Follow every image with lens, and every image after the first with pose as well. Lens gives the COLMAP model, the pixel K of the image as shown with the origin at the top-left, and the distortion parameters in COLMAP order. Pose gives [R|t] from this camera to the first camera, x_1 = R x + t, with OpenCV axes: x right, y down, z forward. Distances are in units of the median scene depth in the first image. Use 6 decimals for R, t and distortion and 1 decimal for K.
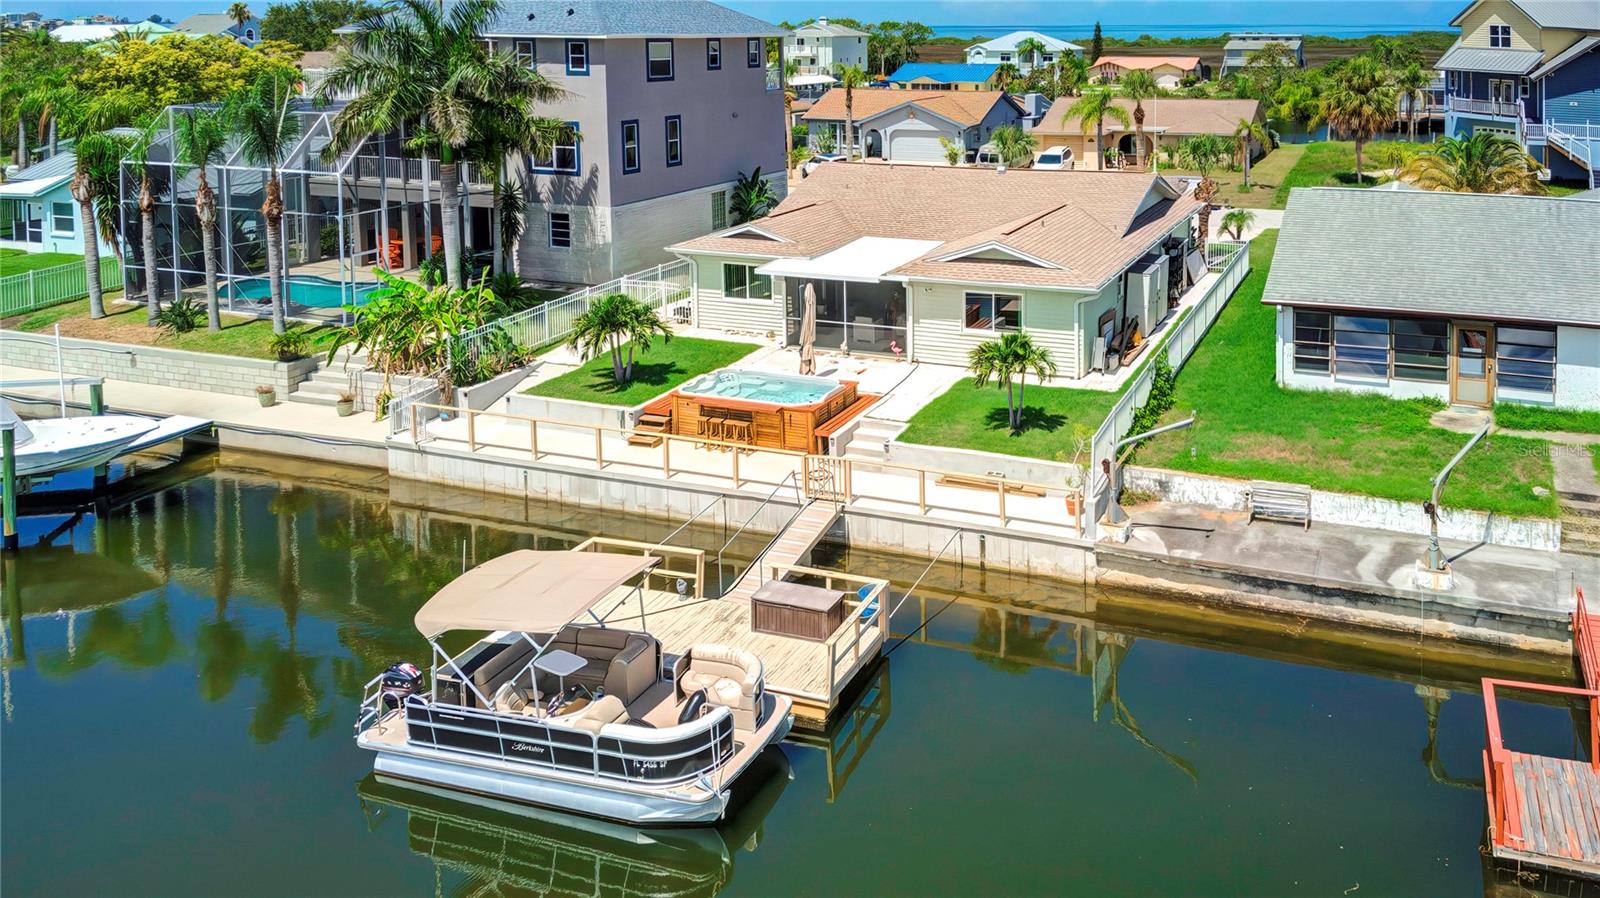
lens RADIAL K [[1217.5, 0, 1007.6], [0, 1217.5, 152.0], [0, 0, 1]] dist [0.062685, -0.077586]
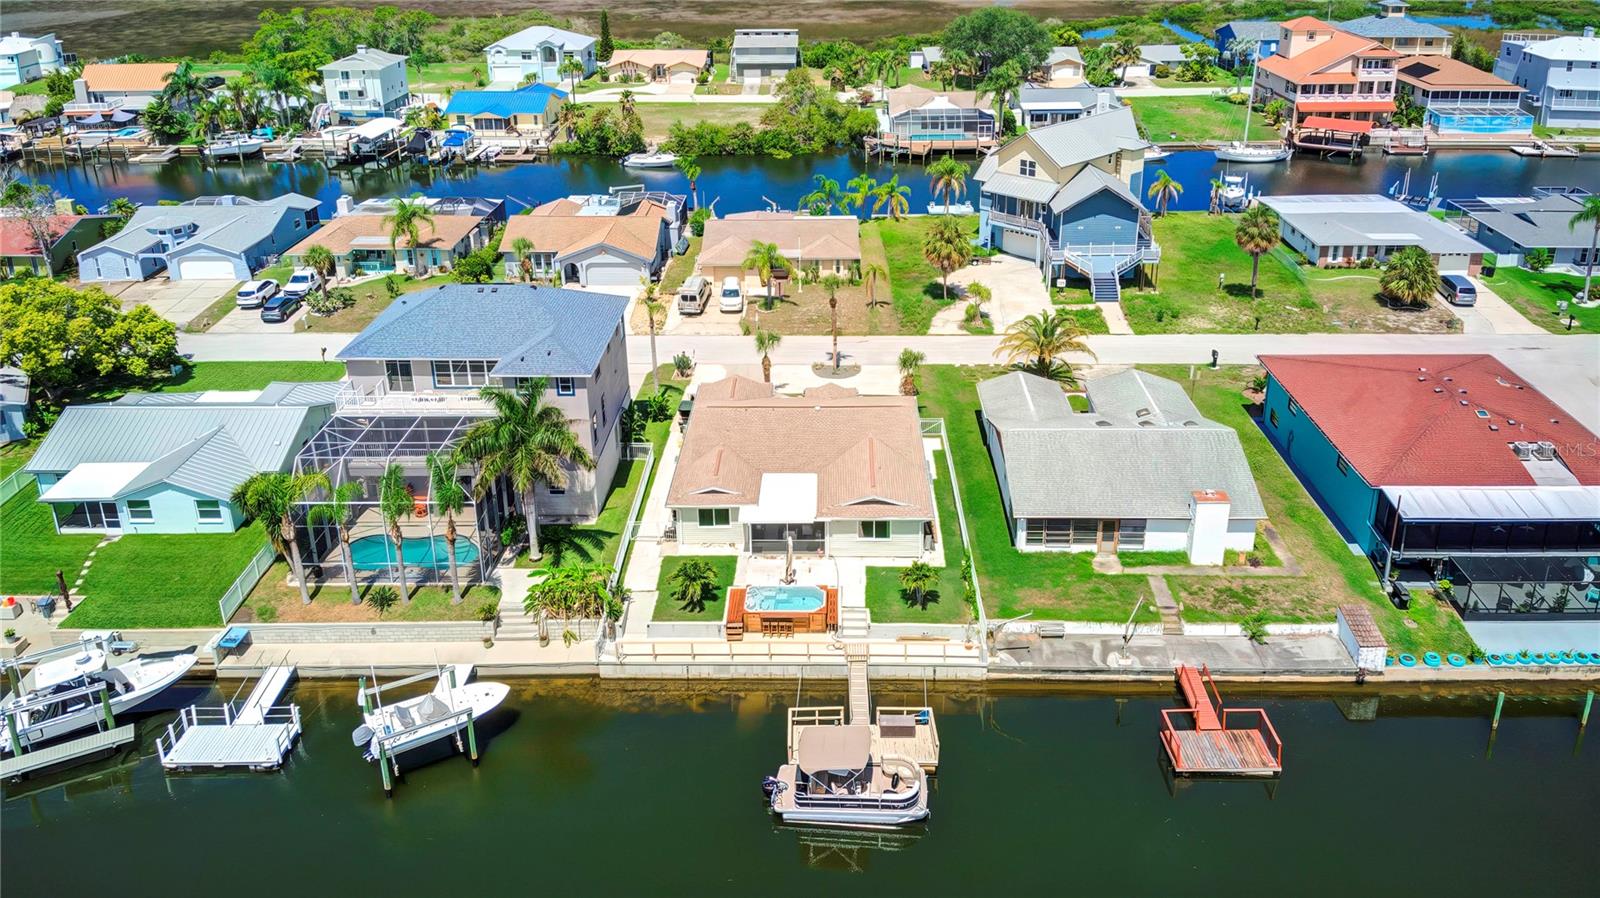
lens RADIAL K [[1165.6, 0, 798.9], [0, 1165.6, 417.0], [0, 0, 1]] dist [0.114230, -0.200971]
pose [[0.953053, -0.142060, 0.267411, -0.662881], [0.049121, 0.943955, 0.326400, -0.724863], [-0.298792, -0.297941, 0.906617, -0.648831]]
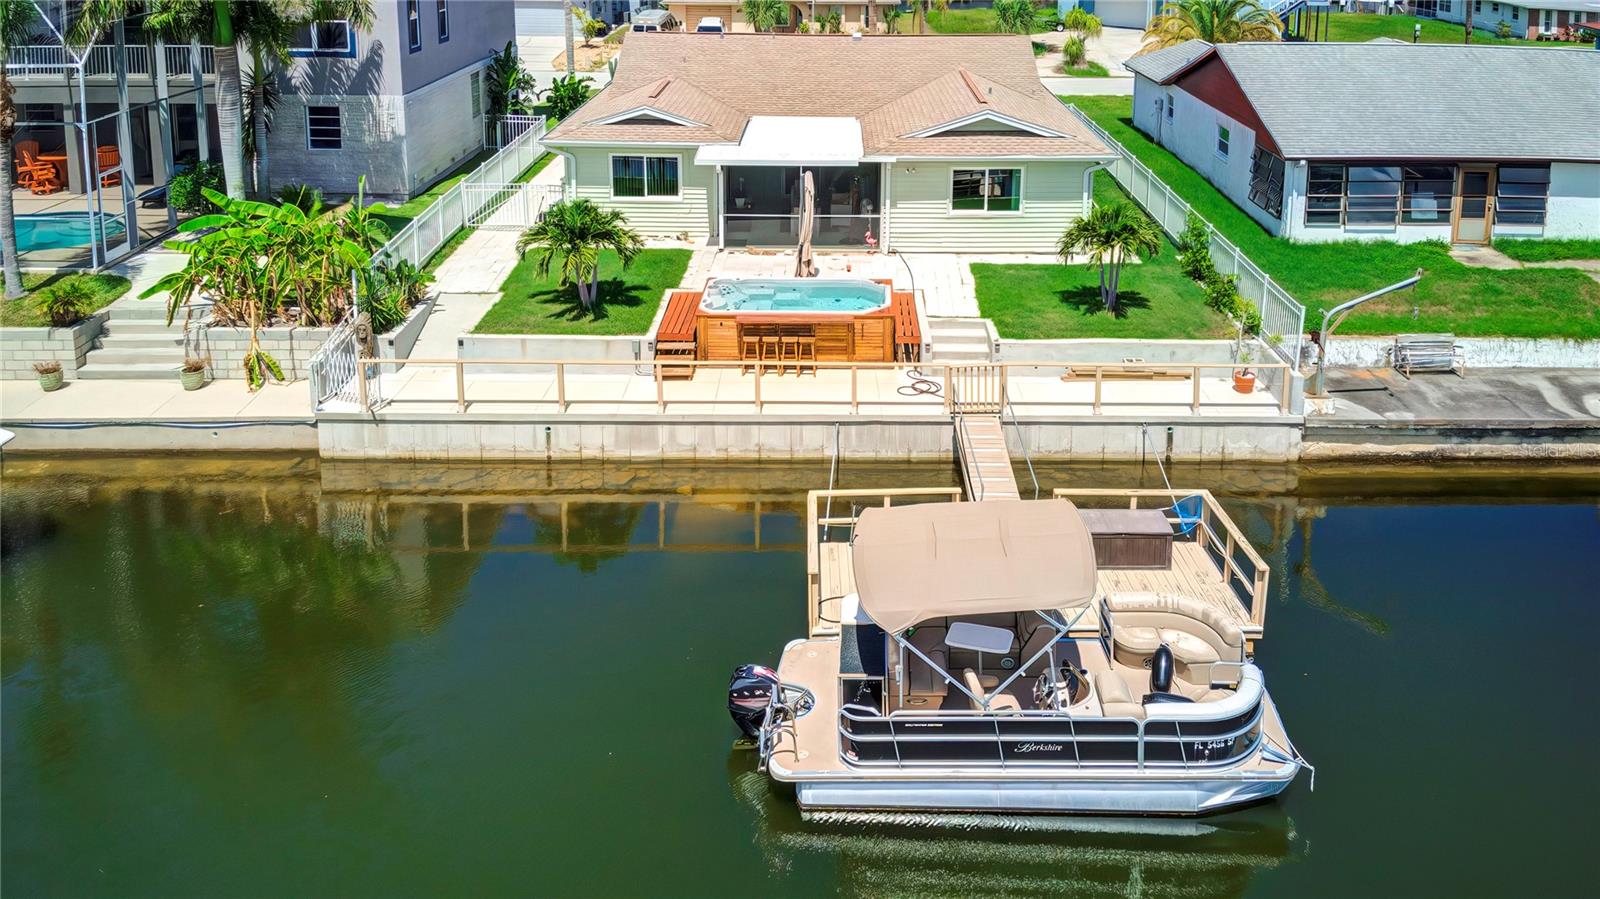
lens RADIAL K [[1229.3, 0, 863.9], [0, 1229.3, 185.6], [0, 0, 1]] dist [0.007246, 0.000835]
pose [[0.935399, -0.067962, 0.347001, -0.459833], [0.024137, 0.991338, 0.129095, 0.010846], [-0.352769, -0.112380, 0.928937, 0.217551]]
